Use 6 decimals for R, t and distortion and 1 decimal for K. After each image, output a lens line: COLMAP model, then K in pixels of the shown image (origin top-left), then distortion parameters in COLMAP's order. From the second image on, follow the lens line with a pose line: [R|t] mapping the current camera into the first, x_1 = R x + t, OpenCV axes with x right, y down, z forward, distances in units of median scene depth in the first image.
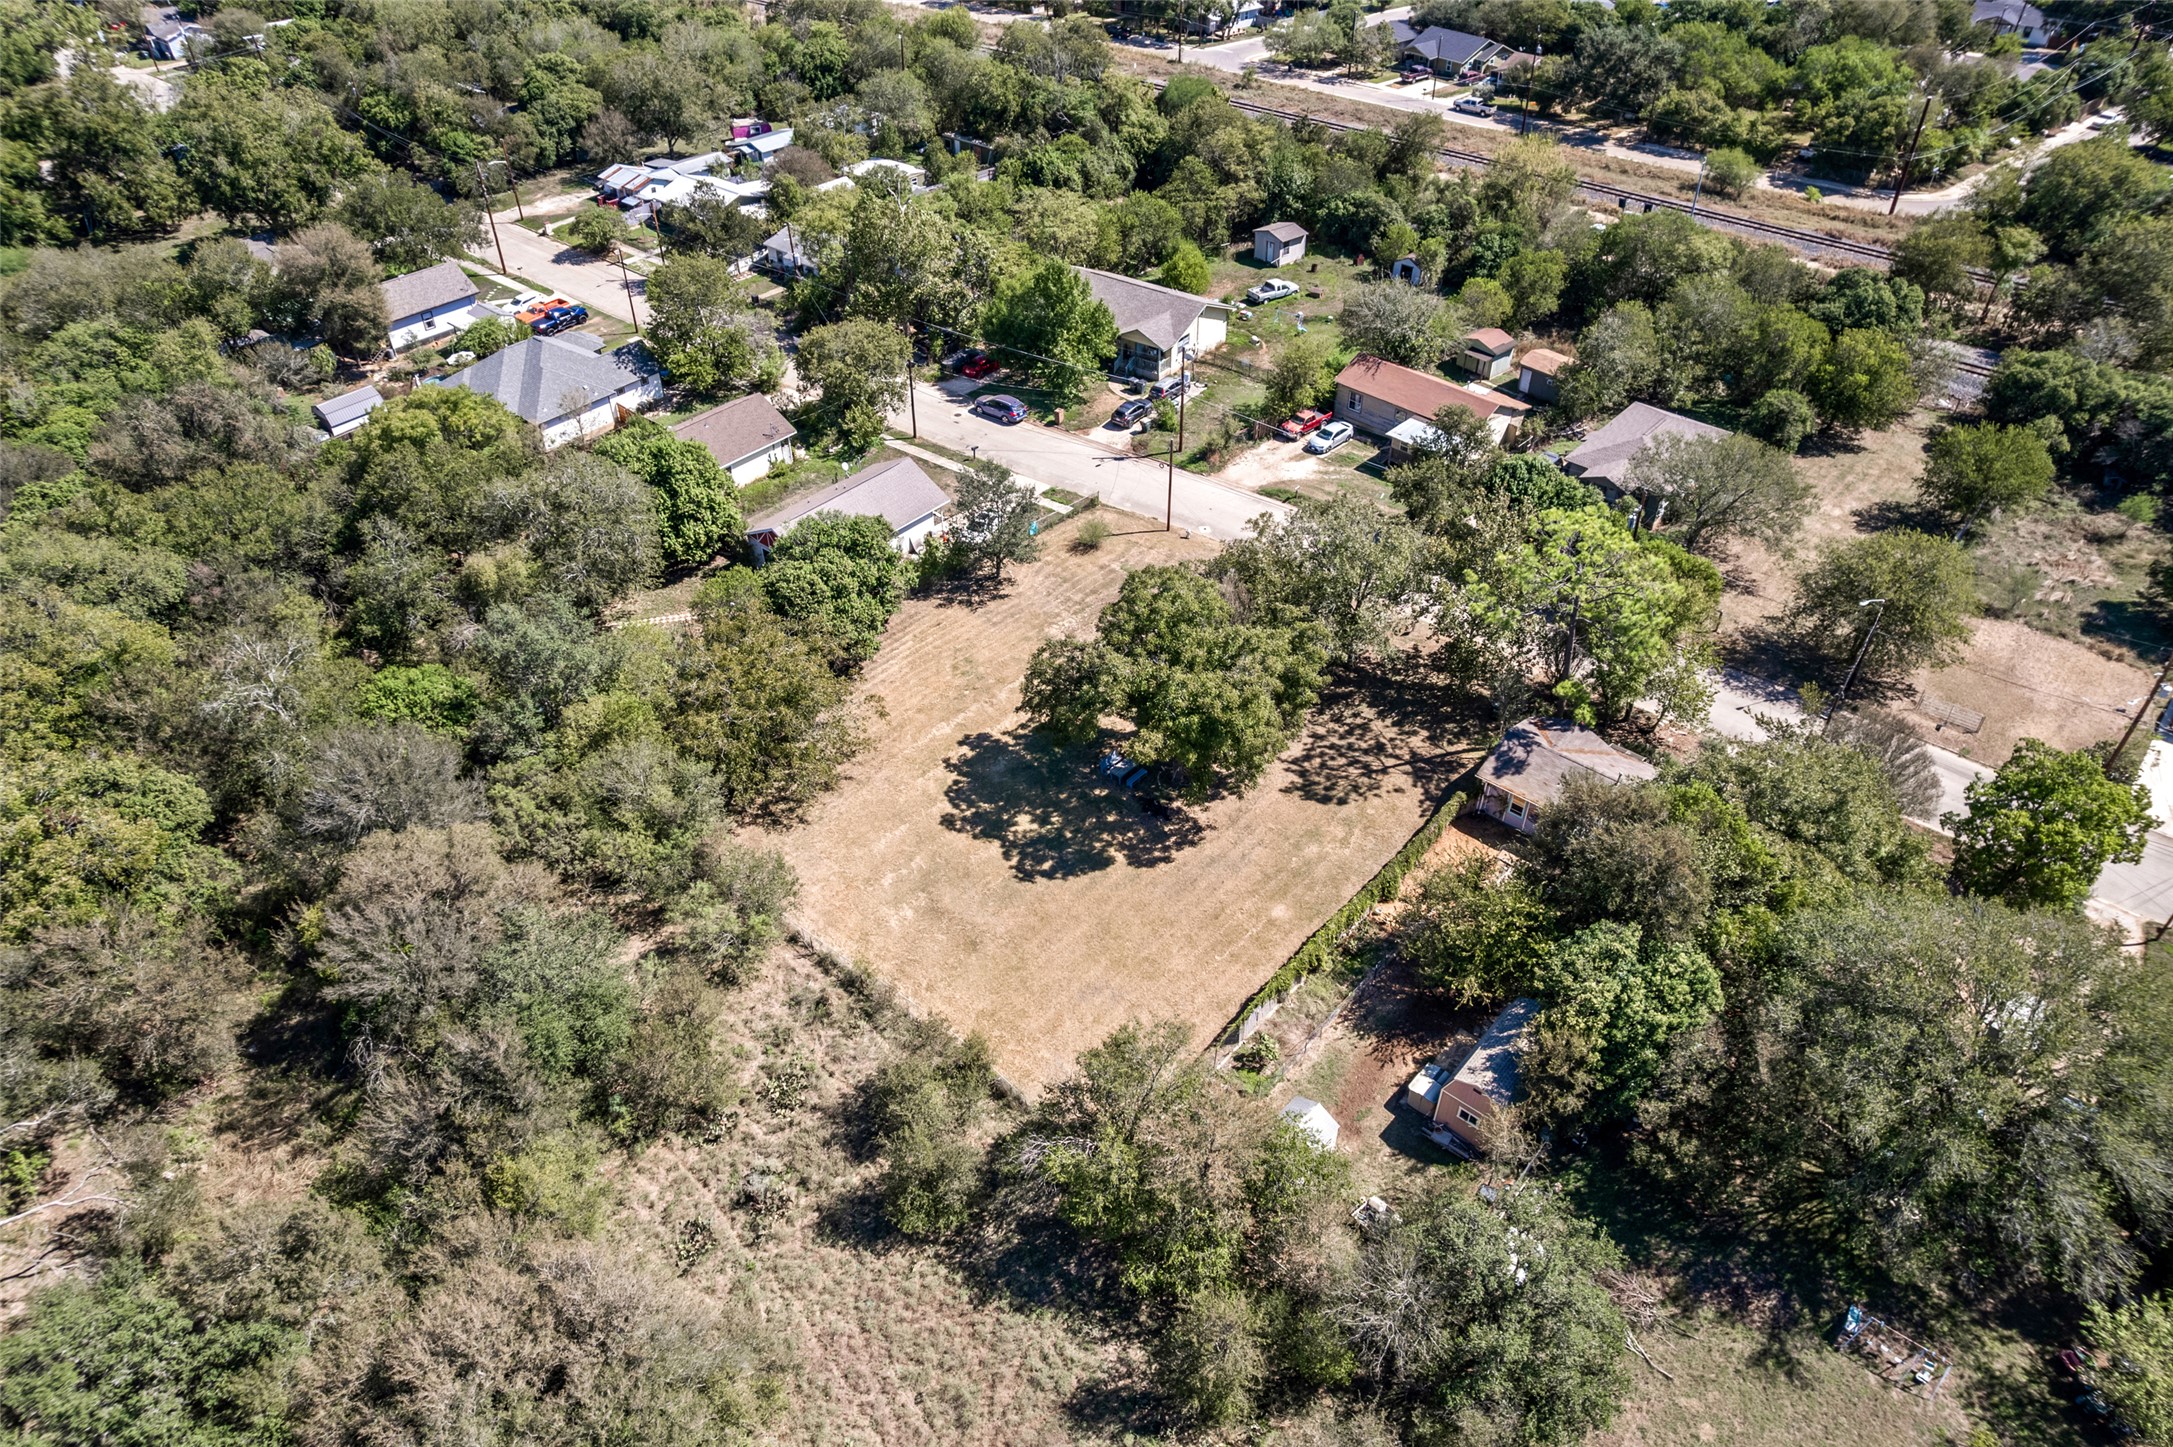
lens RADIAL K [[1395.5, 0, 1086.9], [0, 1395.5, 721.8], [0, 0, 1]] dist [-0.057758, 0.039079]
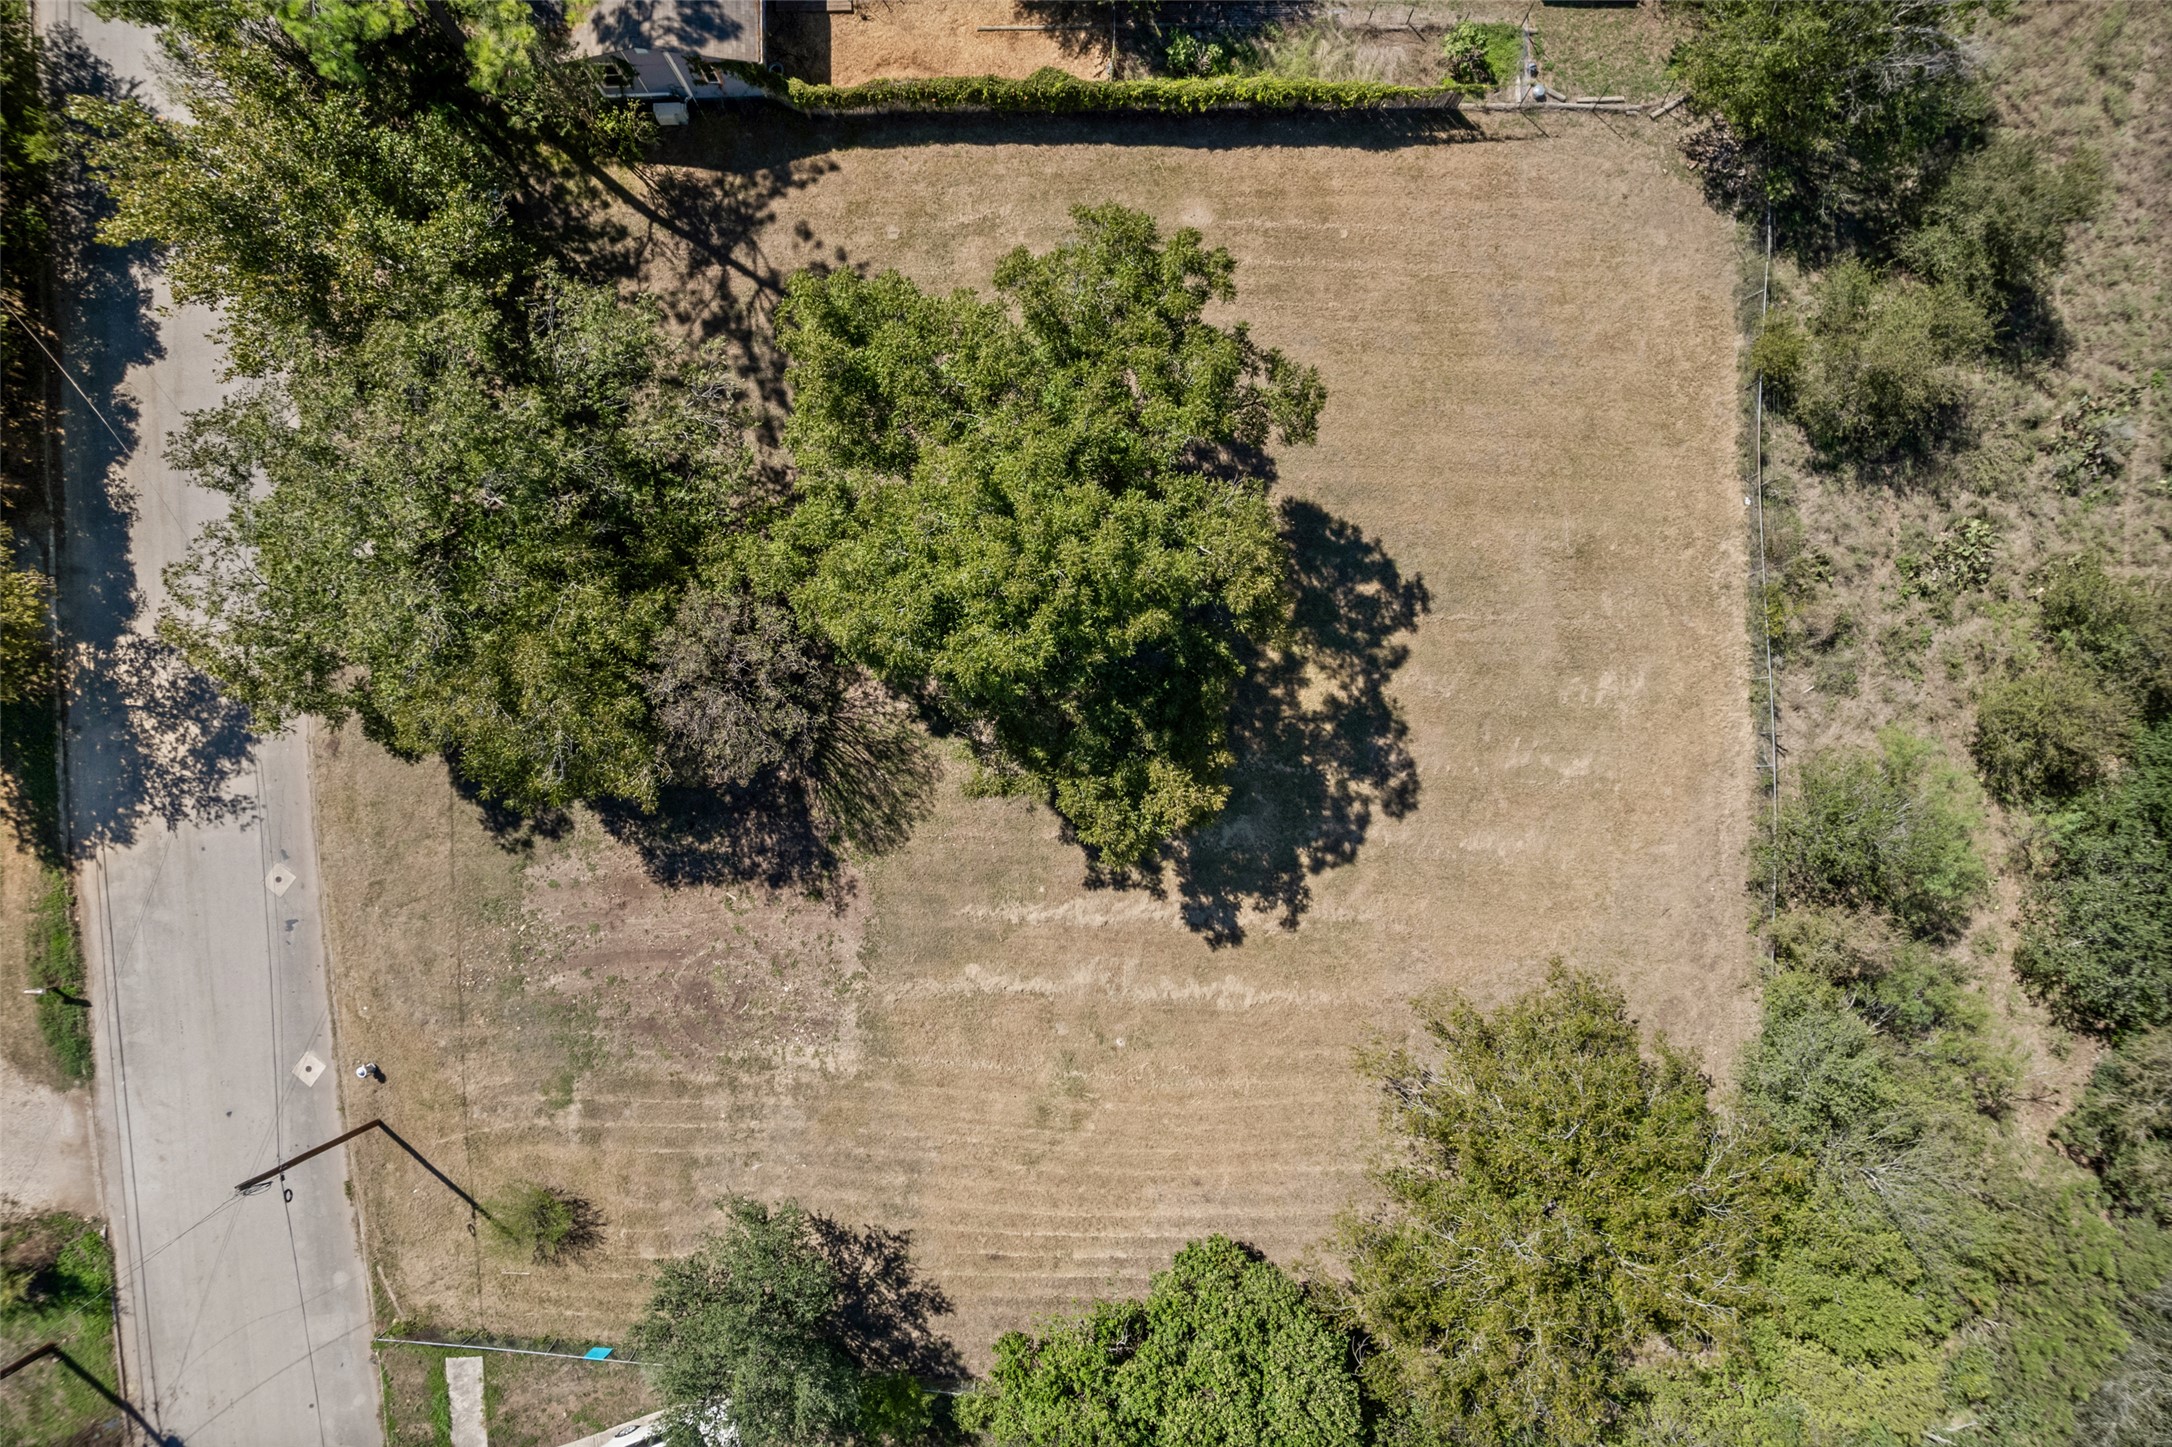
lens RADIAL K [[1394.9, 0, 1095.7], [0, 1394.9, 727.7], [0, 0, 1]] dist [-0.057758, 0.039079]
pose [[-0.664672, -0.747024, 0.012887, -0.004205], [0.473068, -0.407442, 0.781151, -0.402267], [-0.578288, 0.525306, 0.624209, 0.704603]]
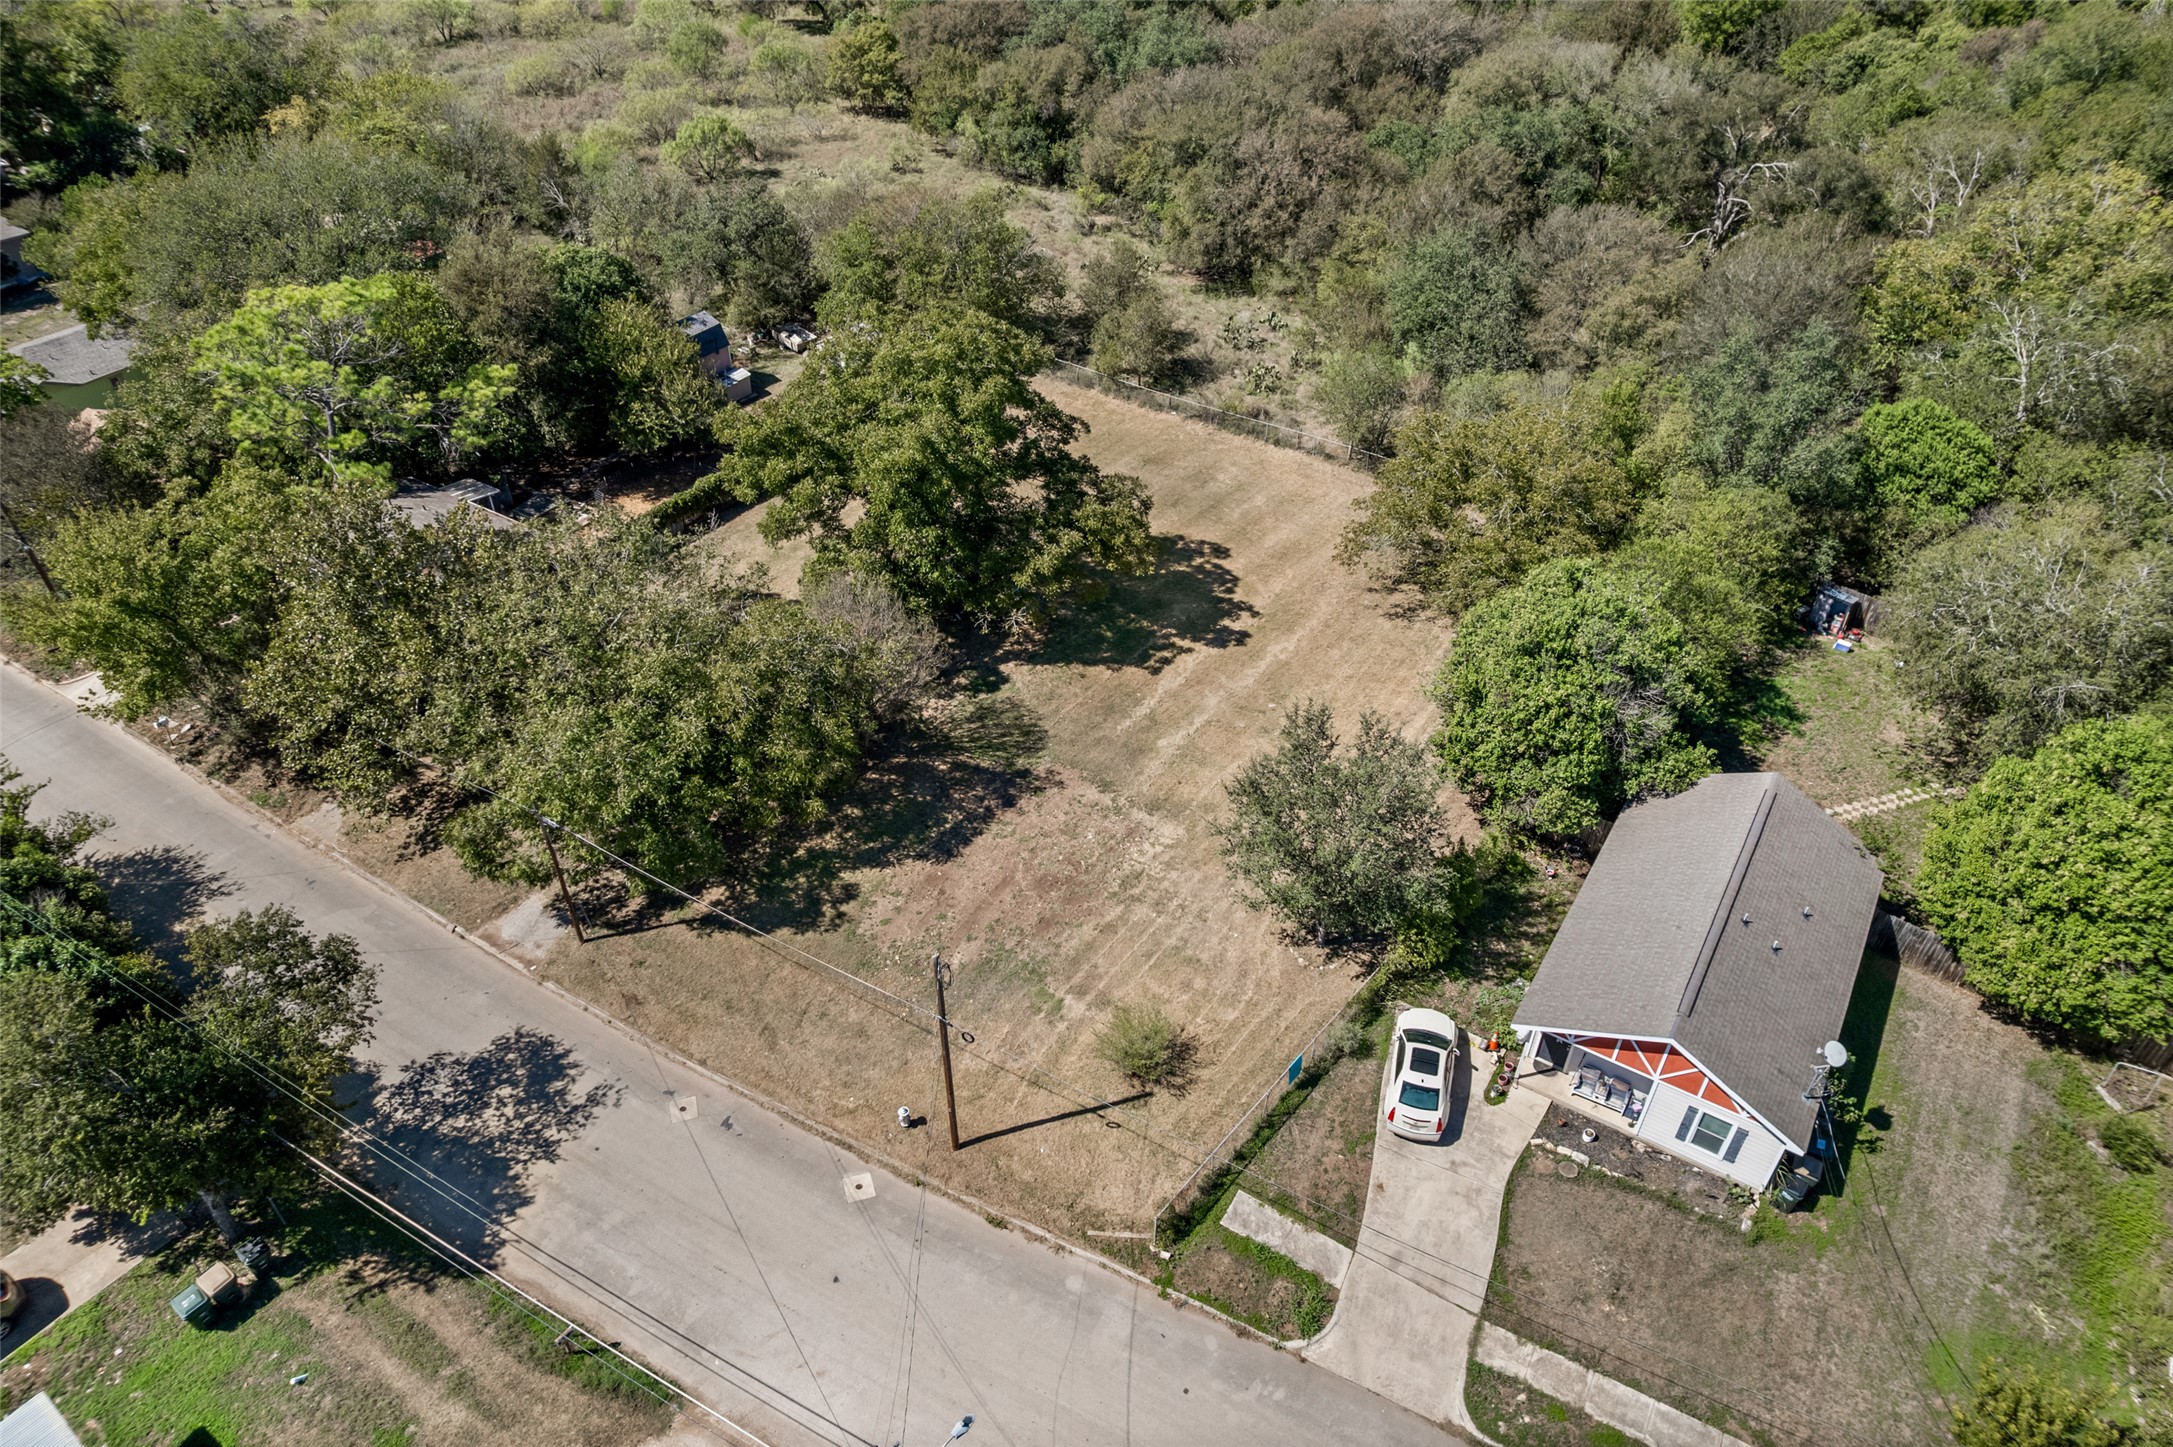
lens RADIAL K [[1395.5, 0, 1080.9], [0, 1395.5, 726.0], [0, 0, 1]] dist [-0.057758, 0.039079]
pose [[-0.992780, 0.075340, -0.093338, 0.065498], [-0.075996, 0.206983, 0.975388, -0.694196], [0.092806, 0.975439, -0.199763, 1.244524]]
